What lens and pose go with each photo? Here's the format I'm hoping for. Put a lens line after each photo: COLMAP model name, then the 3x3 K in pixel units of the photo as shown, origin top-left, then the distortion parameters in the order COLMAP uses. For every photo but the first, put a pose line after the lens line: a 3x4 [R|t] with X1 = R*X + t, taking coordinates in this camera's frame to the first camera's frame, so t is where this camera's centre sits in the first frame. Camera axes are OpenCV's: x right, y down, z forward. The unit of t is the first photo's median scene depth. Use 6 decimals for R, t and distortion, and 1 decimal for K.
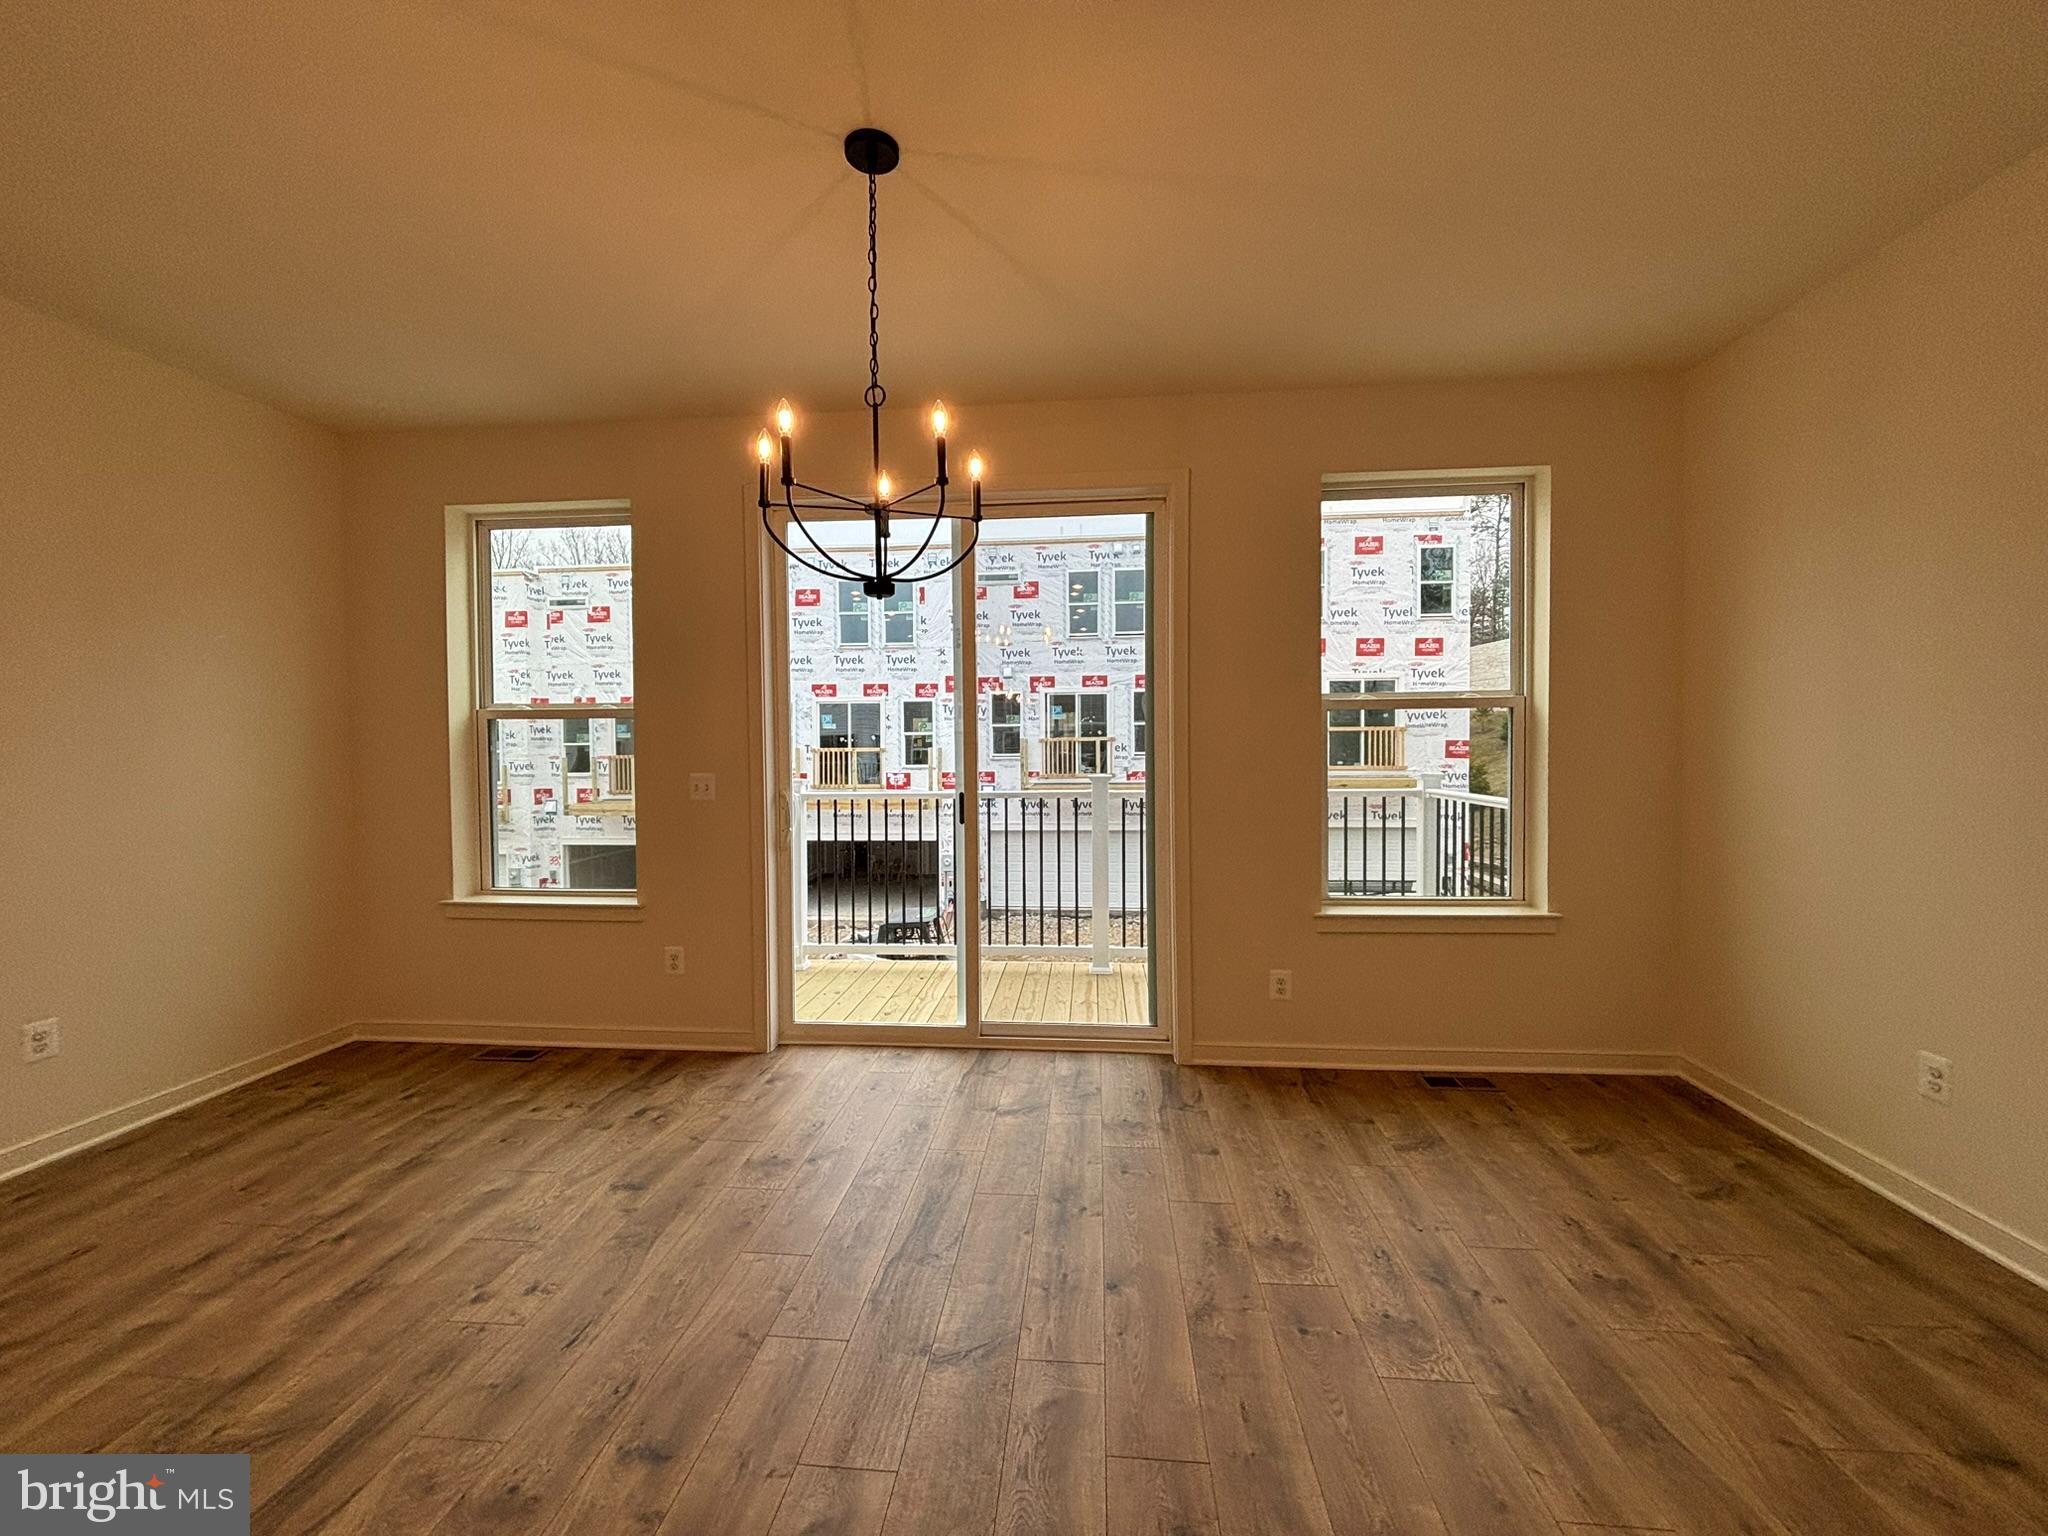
lens RADIAL K [[817.6, 0, 1025.4], [0, 817.6, 765.7], [0, 0, 1]] dist [0.000262, -0.000938]
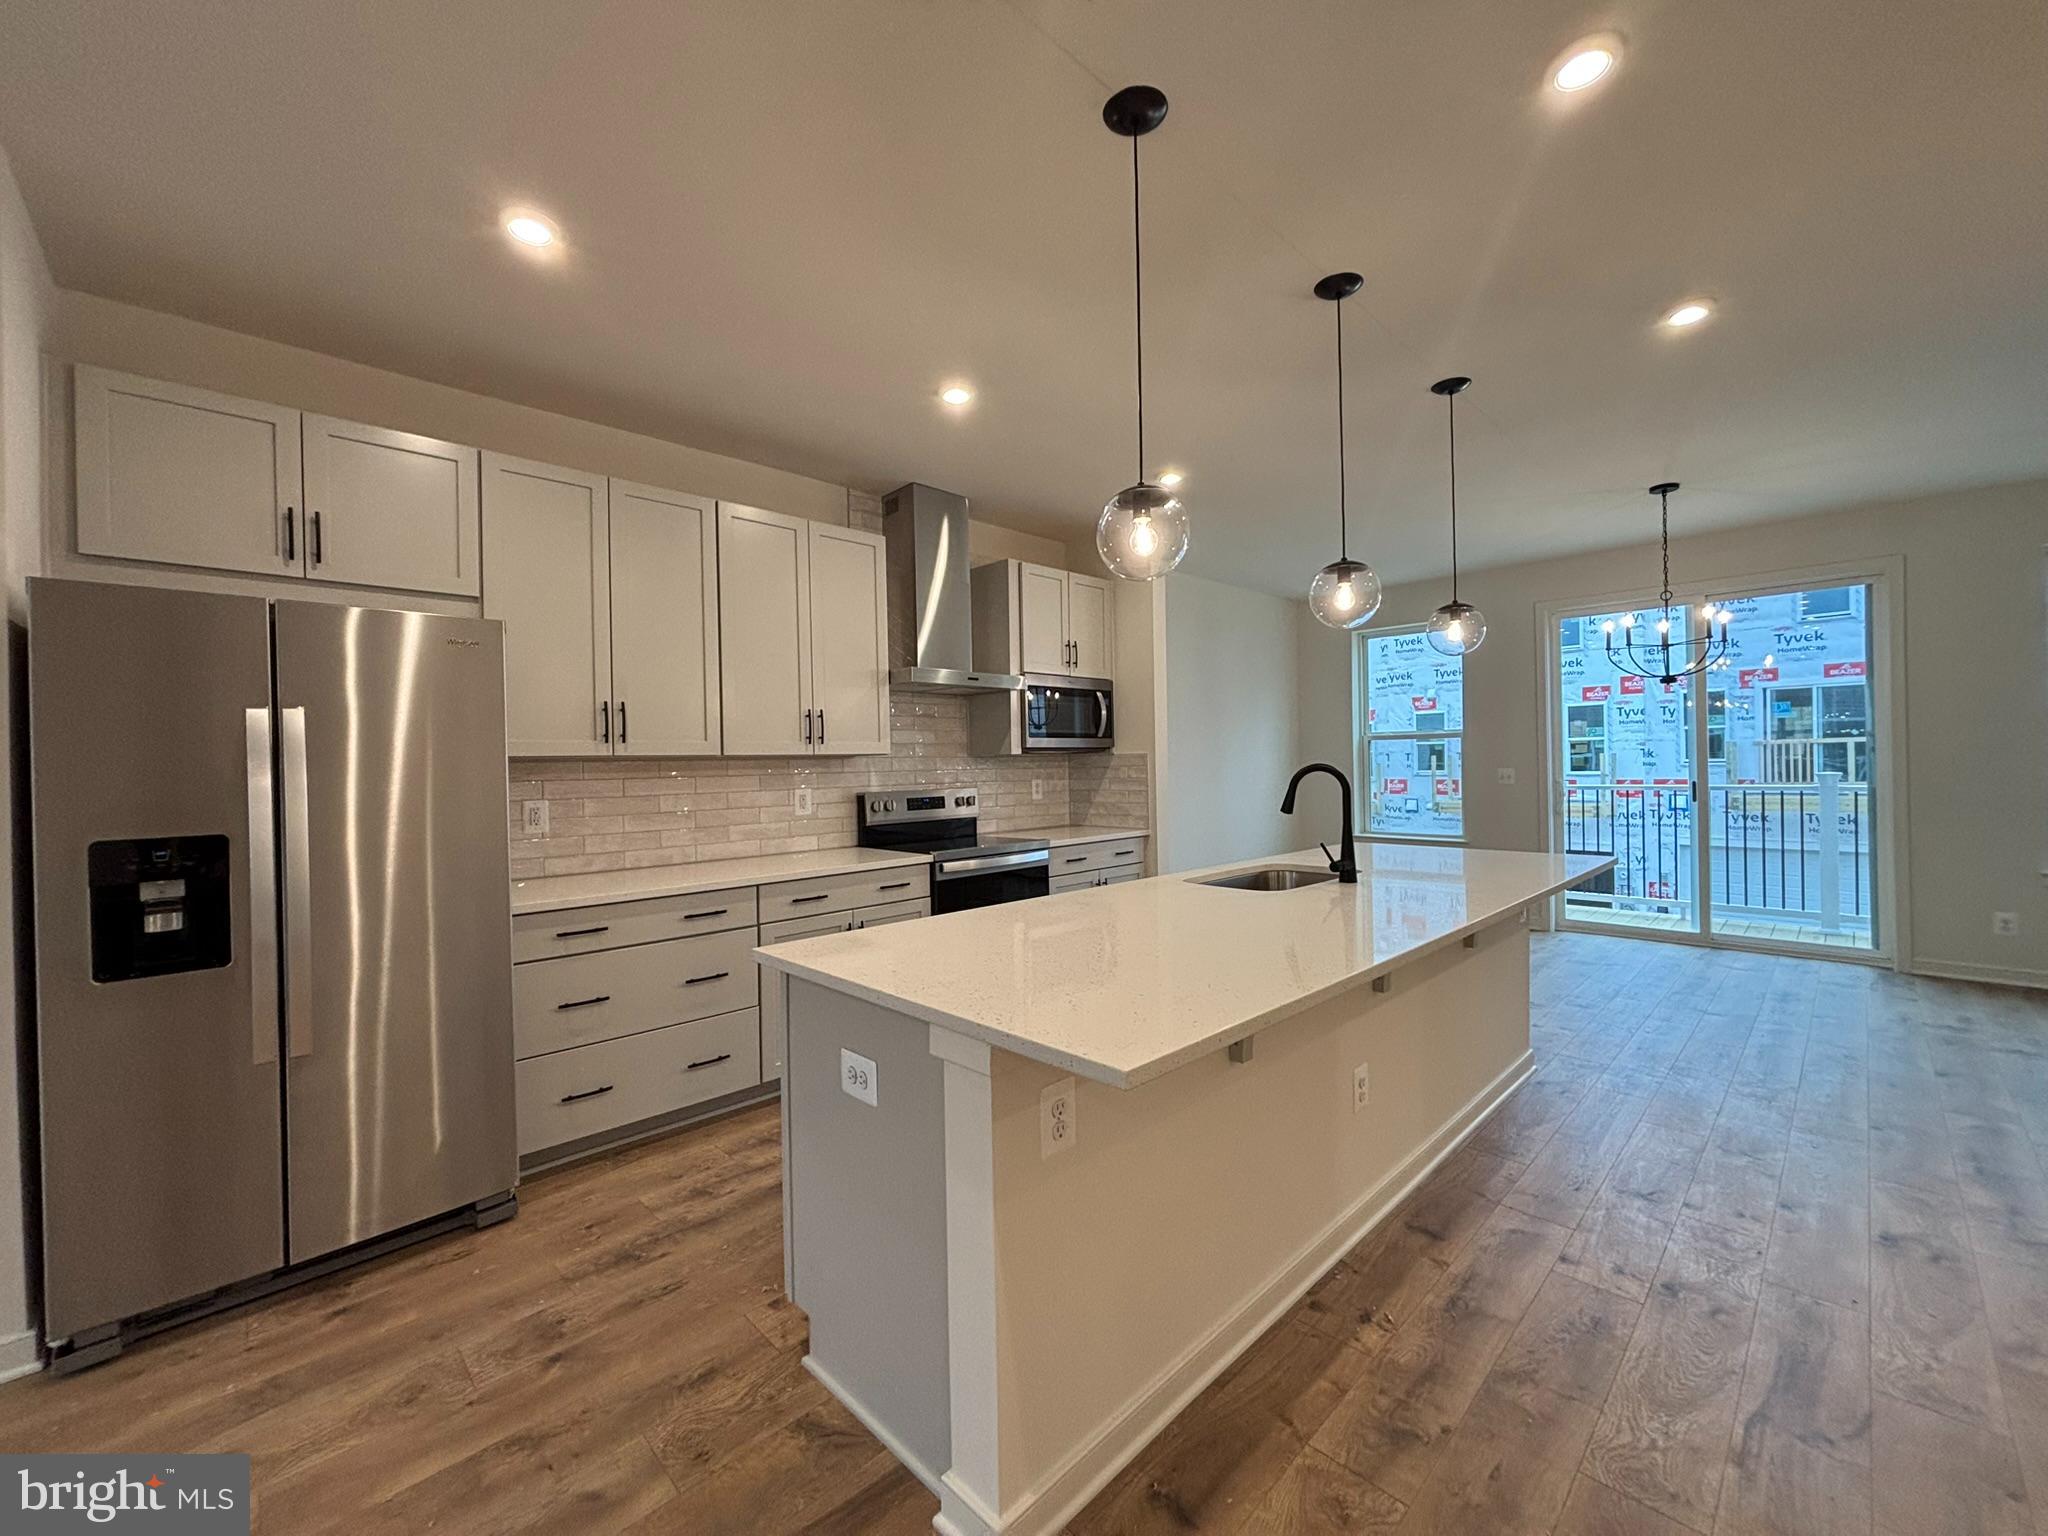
lens RADIAL K [[817.6, 0, 1018.0], [0, 817.6, 762.8], [0, 0, 1]] dist [0.000262, -0.000938]
pose [[0.755695, -0.004813, -0.654906, -0.005736], [-0.004143, 0.999918, -0.012129, 0.003589], [0.654911, 0.011880, 0.755613, -0.165187]]
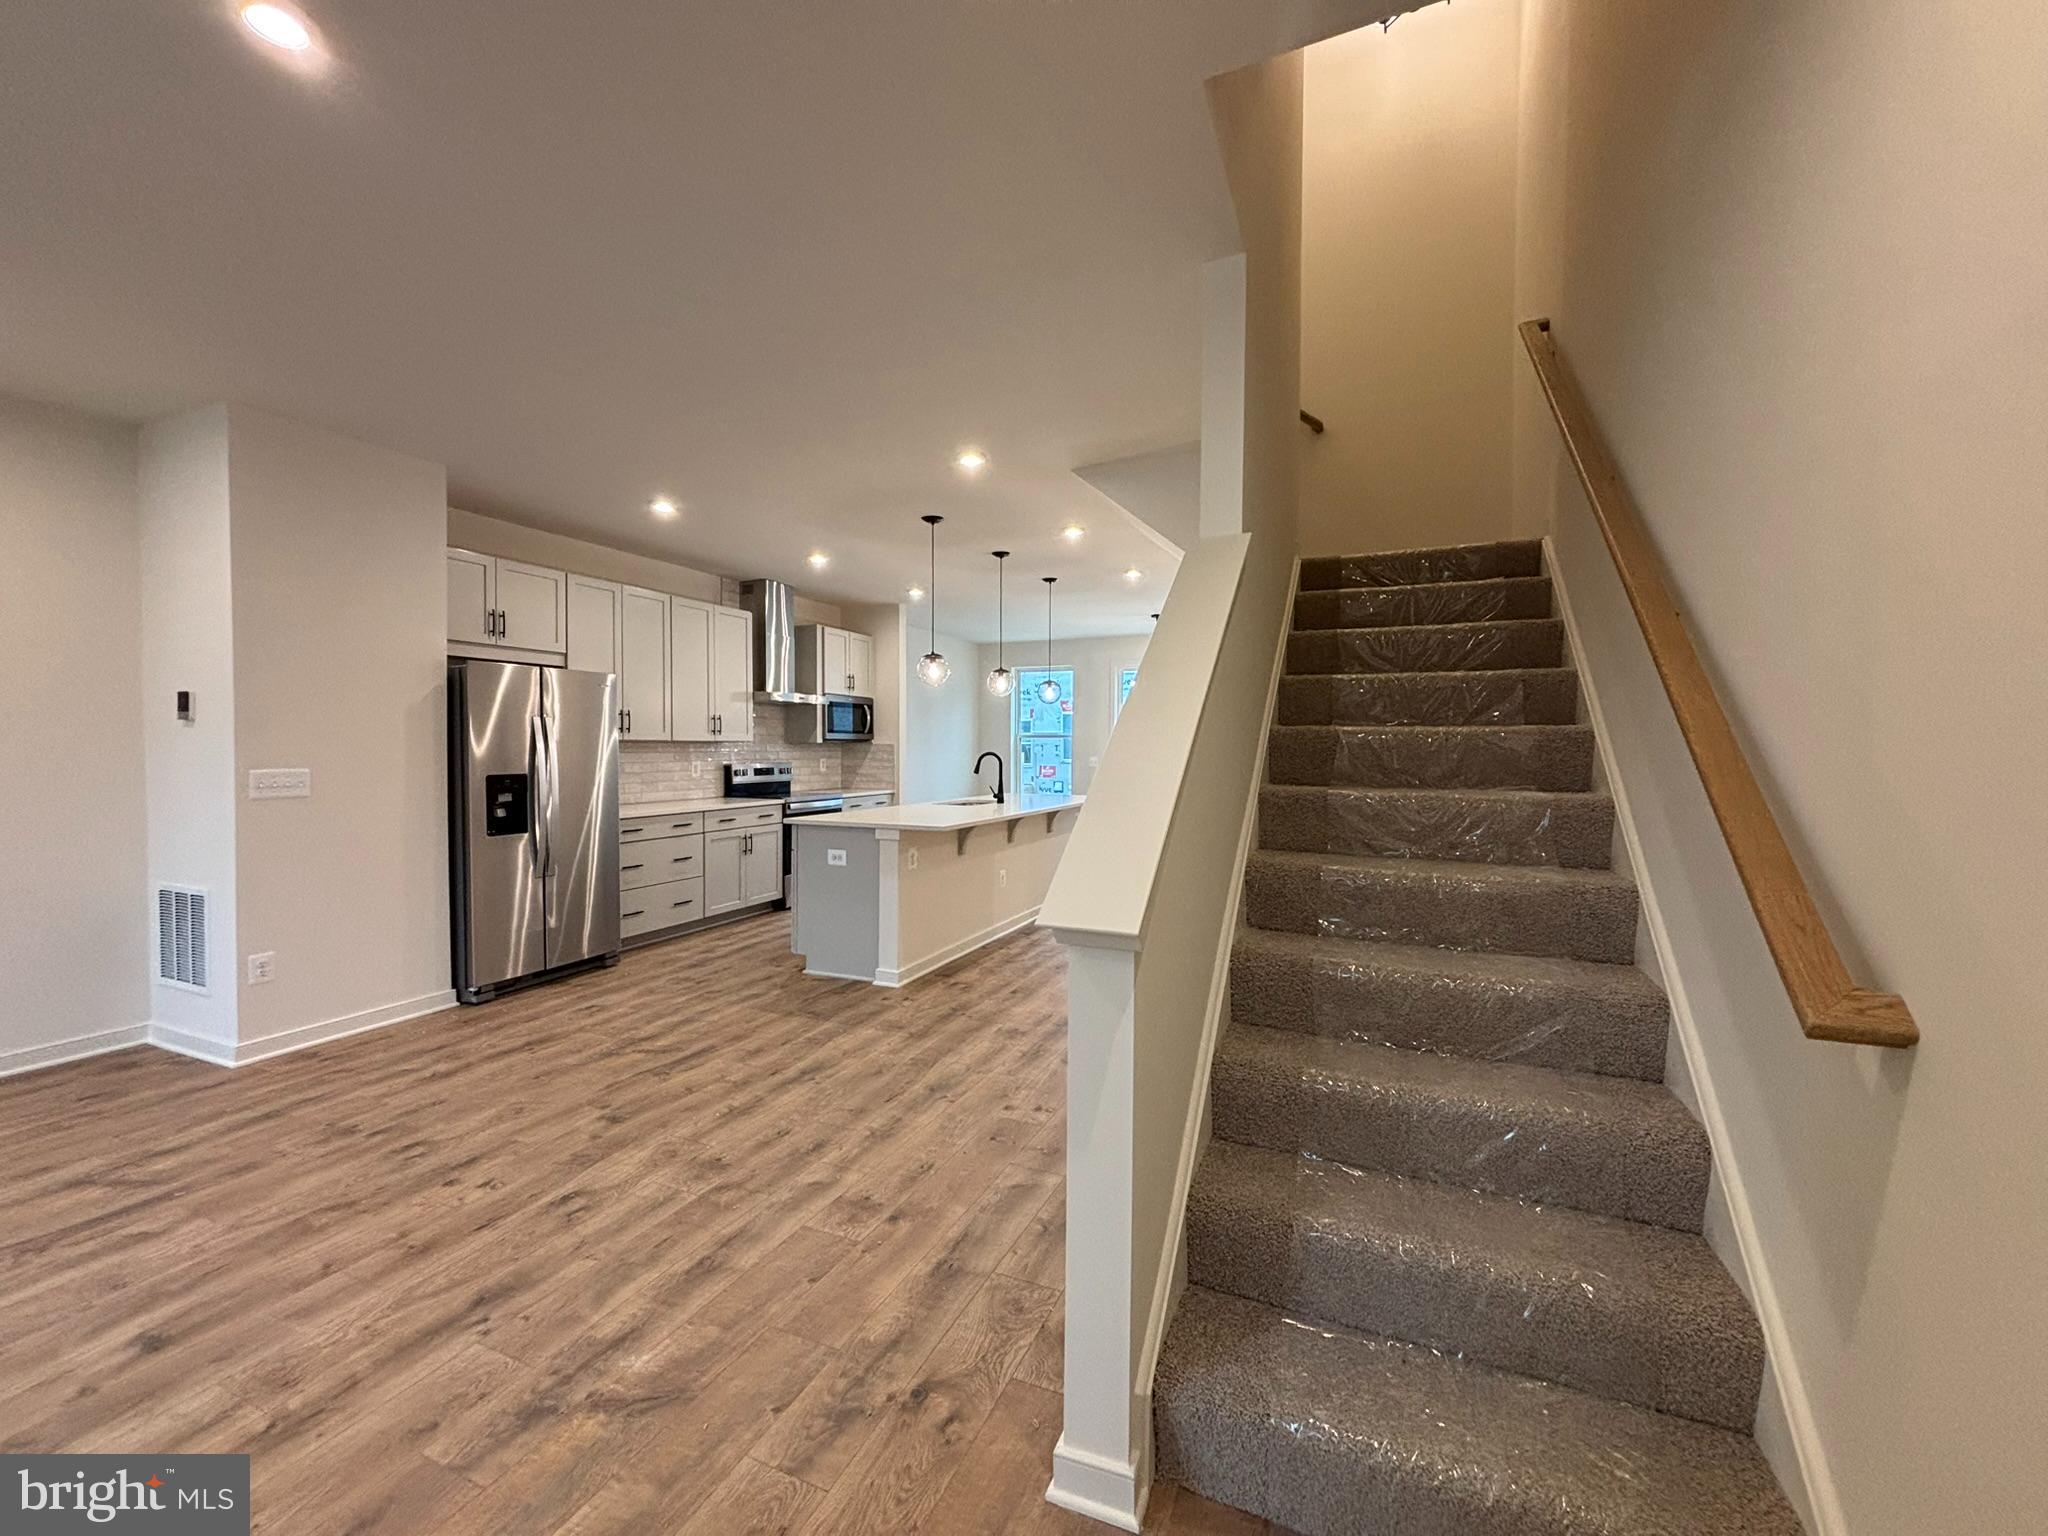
lens RADIAL K [[817.6, 0, 1028.9], [0, 817.6, 764.1], [0, 0, 1]] dist [0.000262, -0.000938]
pose [[0.950092, 0.019495, -0.311361, 0.100543], [-0.020169, 0.999796, 0.001053, 0.007719], [0.311318, 0.005279, 0.950291, -0.441525]]
